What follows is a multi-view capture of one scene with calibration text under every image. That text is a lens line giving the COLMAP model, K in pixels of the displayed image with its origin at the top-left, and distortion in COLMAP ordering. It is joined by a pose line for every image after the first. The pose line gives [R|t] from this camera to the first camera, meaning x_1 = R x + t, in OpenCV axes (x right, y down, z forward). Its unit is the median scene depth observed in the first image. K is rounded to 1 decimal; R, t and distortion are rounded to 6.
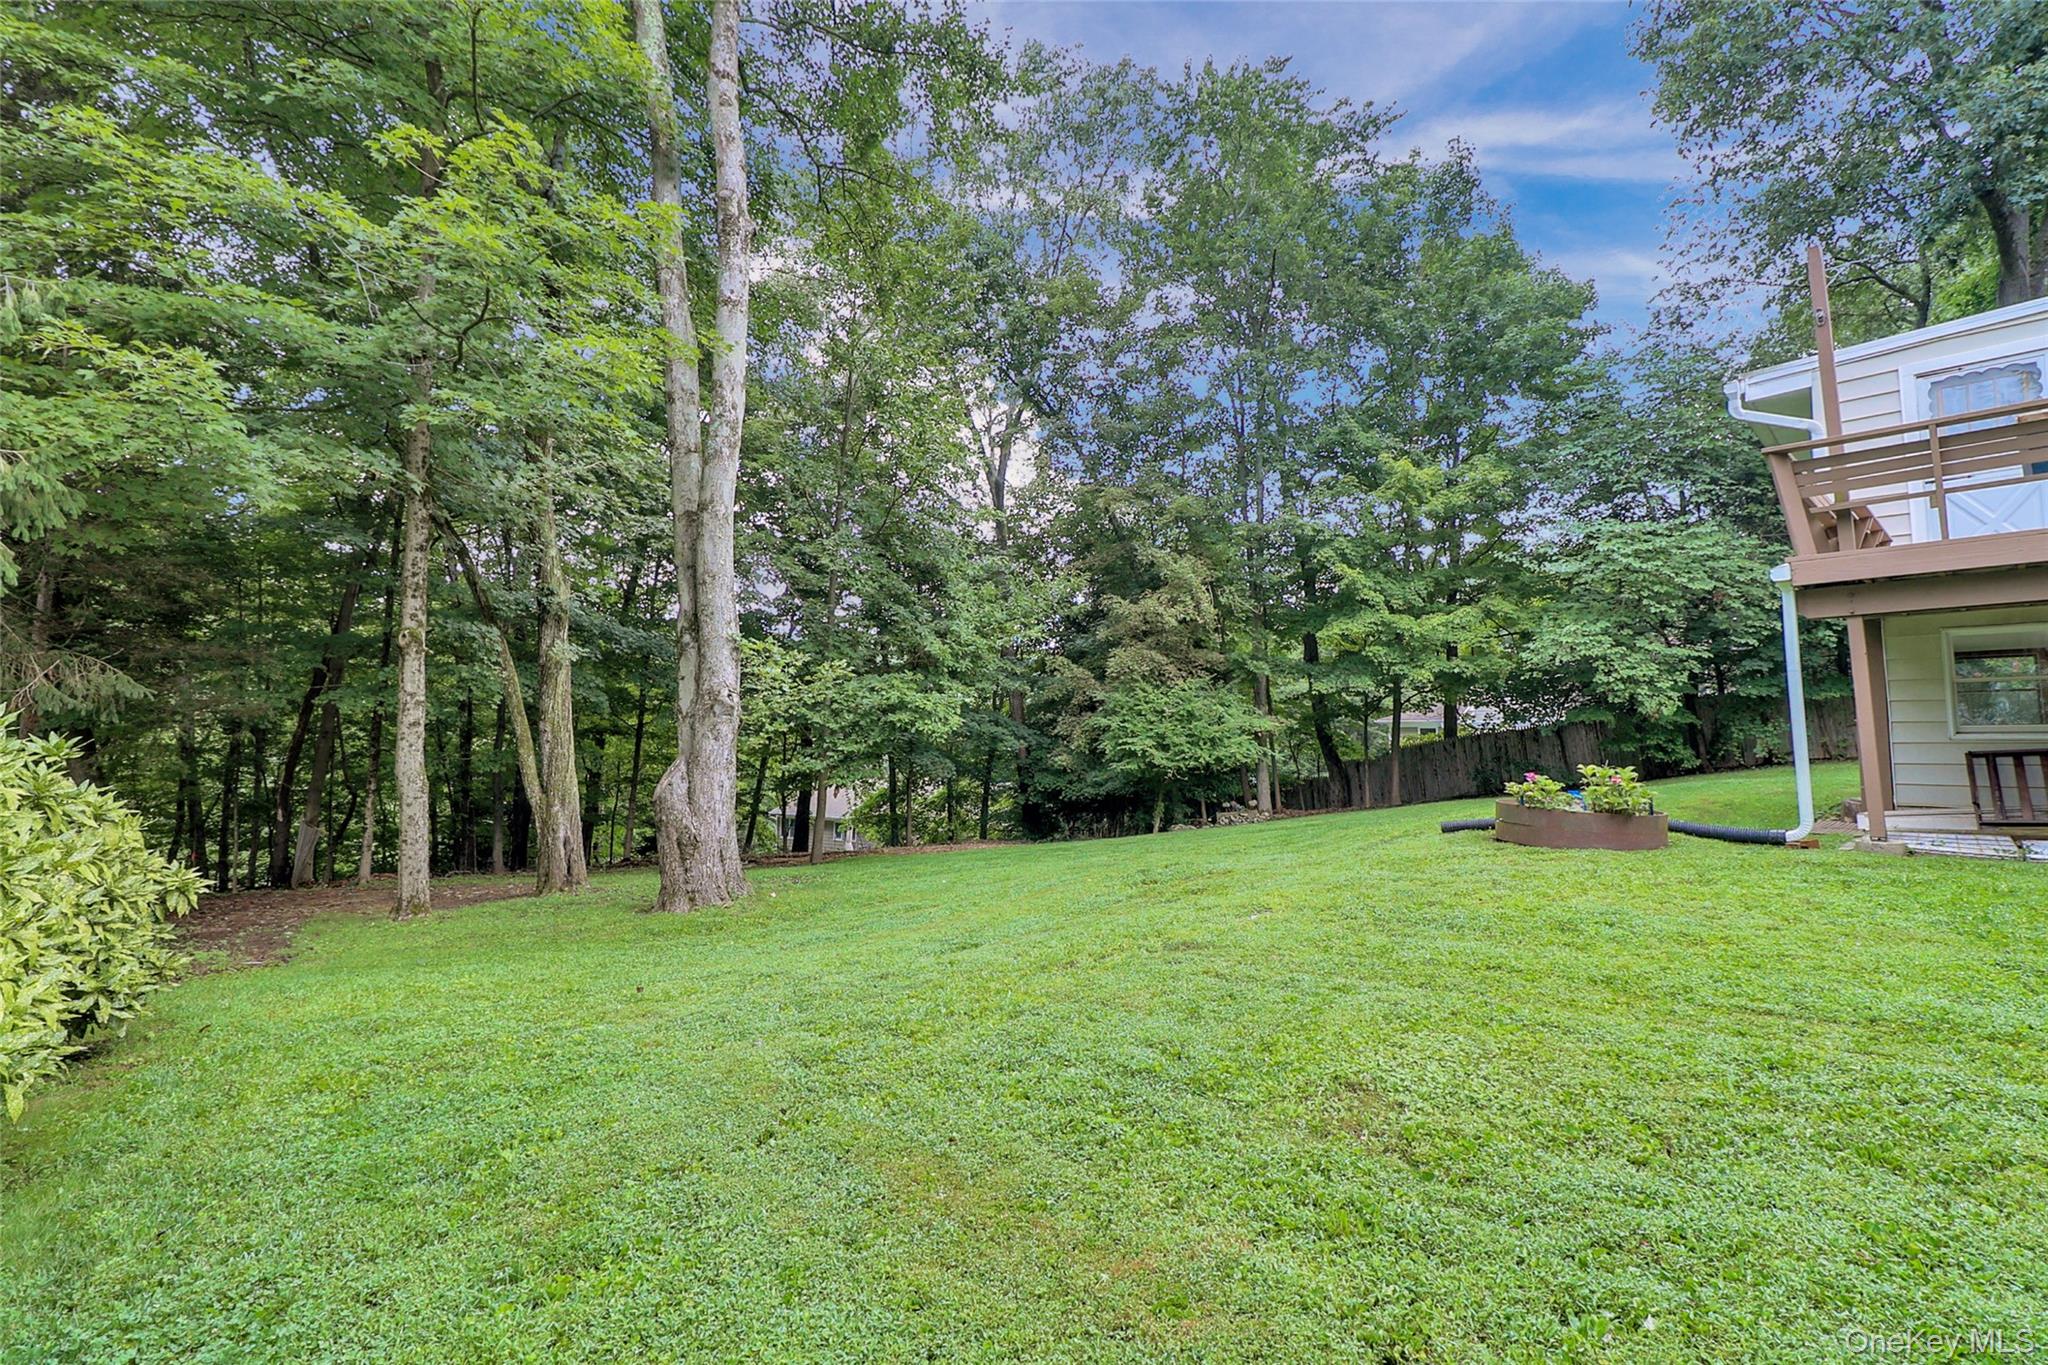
lens RADIAL K [[938.8, 0, 1022.8], [0, 938.8, 660.5], [0, 0, 1]] dist [0.005434, -0.001773]
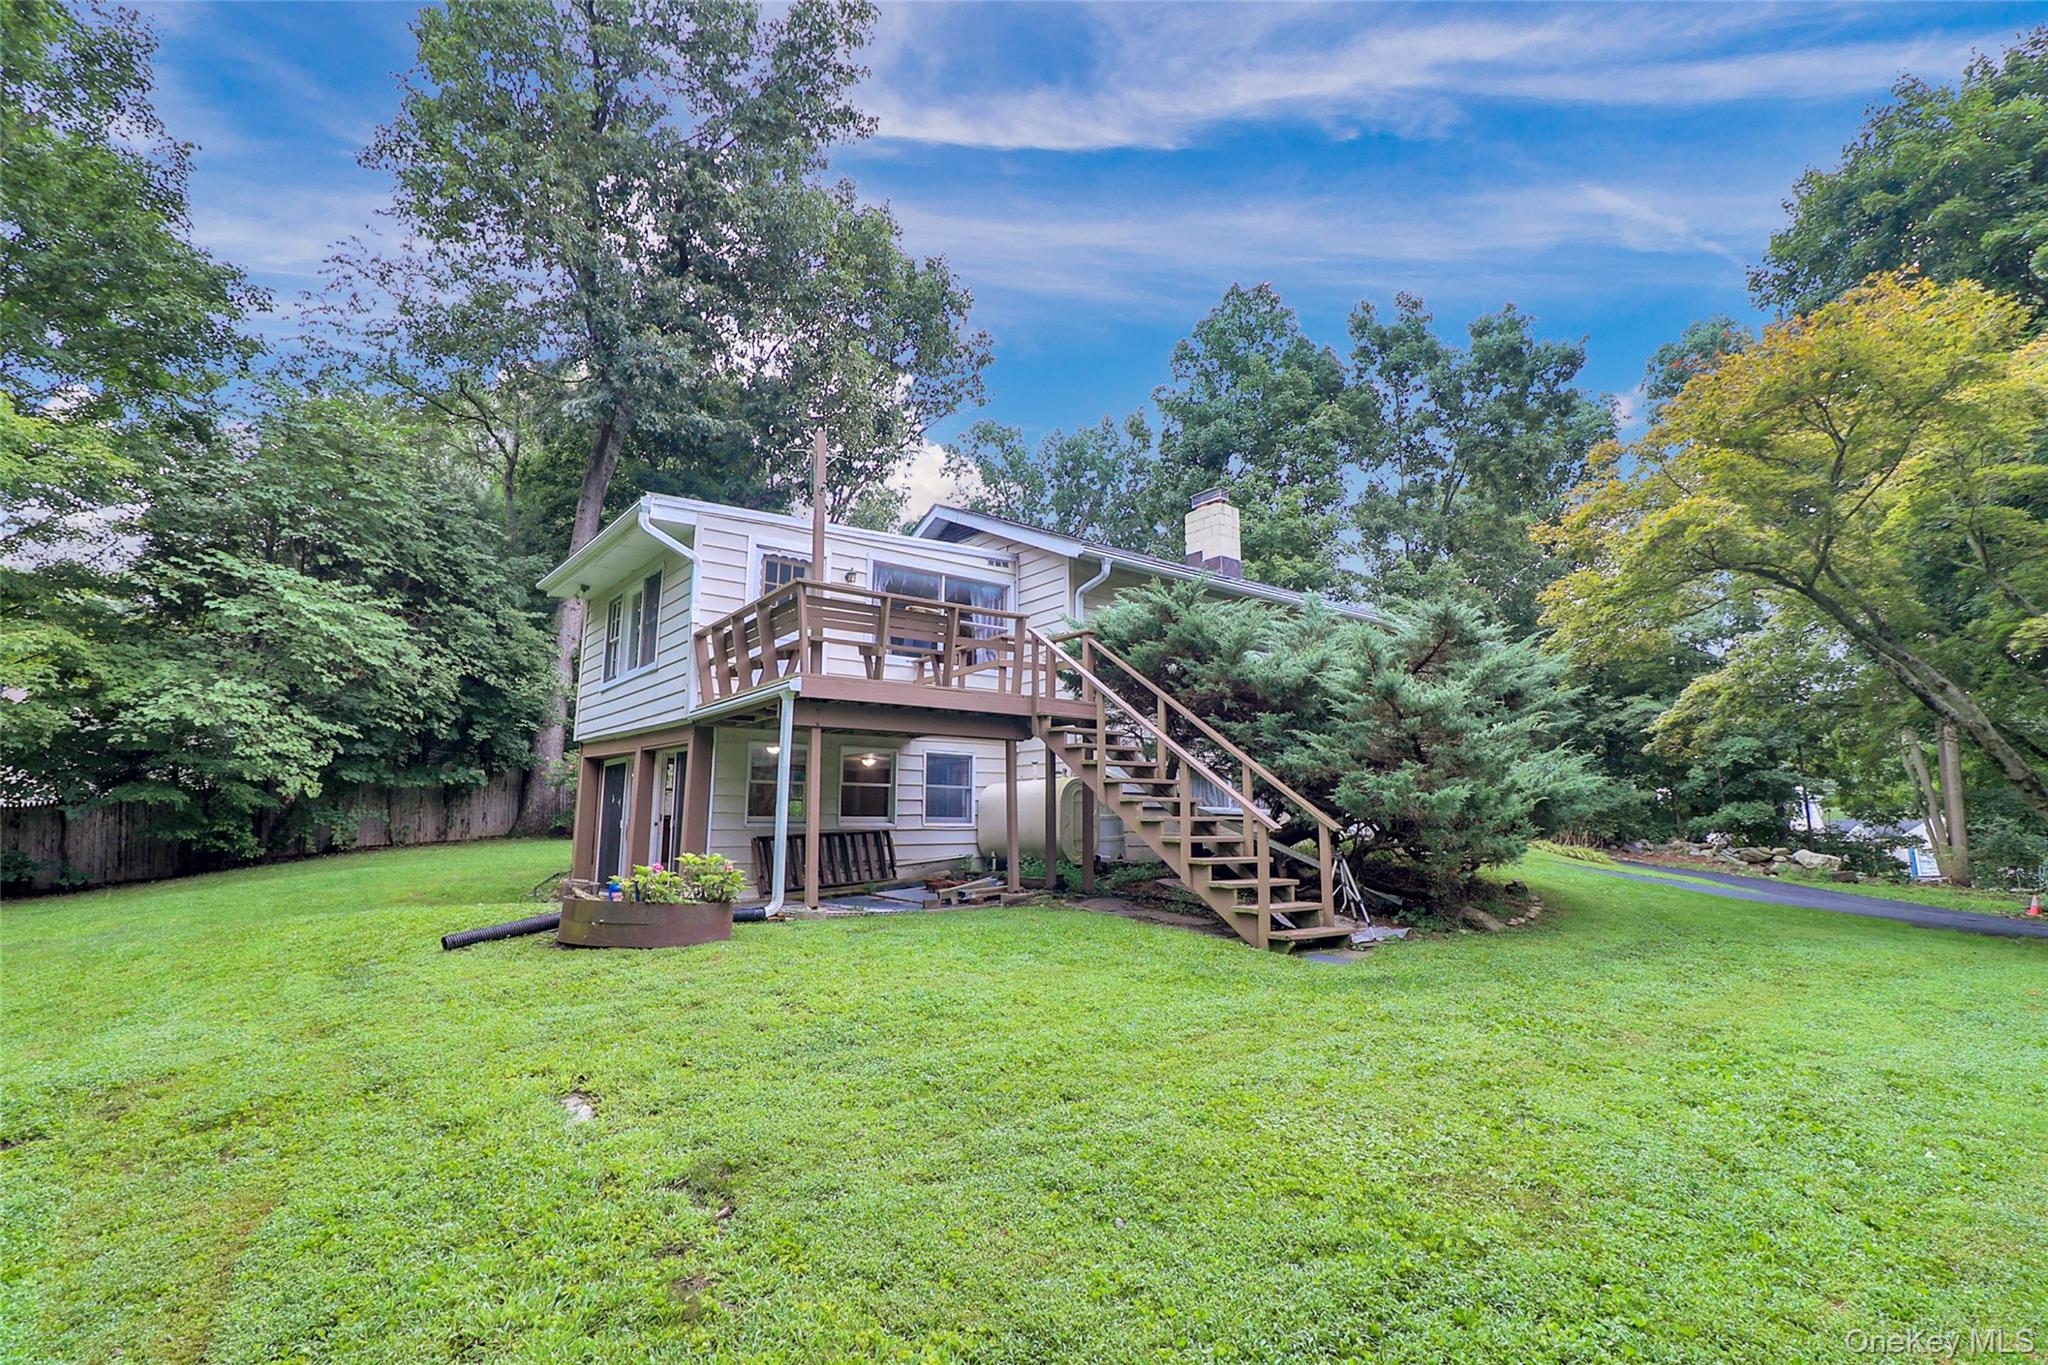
lens RADIAL K [[938.8, 0, 1022.8], [0, 938.8, 660.5], [0, 0, 1]] dist [0.005434, -0.001773]
pose [[0.127270, 0.179394, 0.975510, -0.121236], [-0.089692, 0.981560, -0.168805, 0.020354], [-0.987805, -0.066012, 0.141013, 0.215071]]
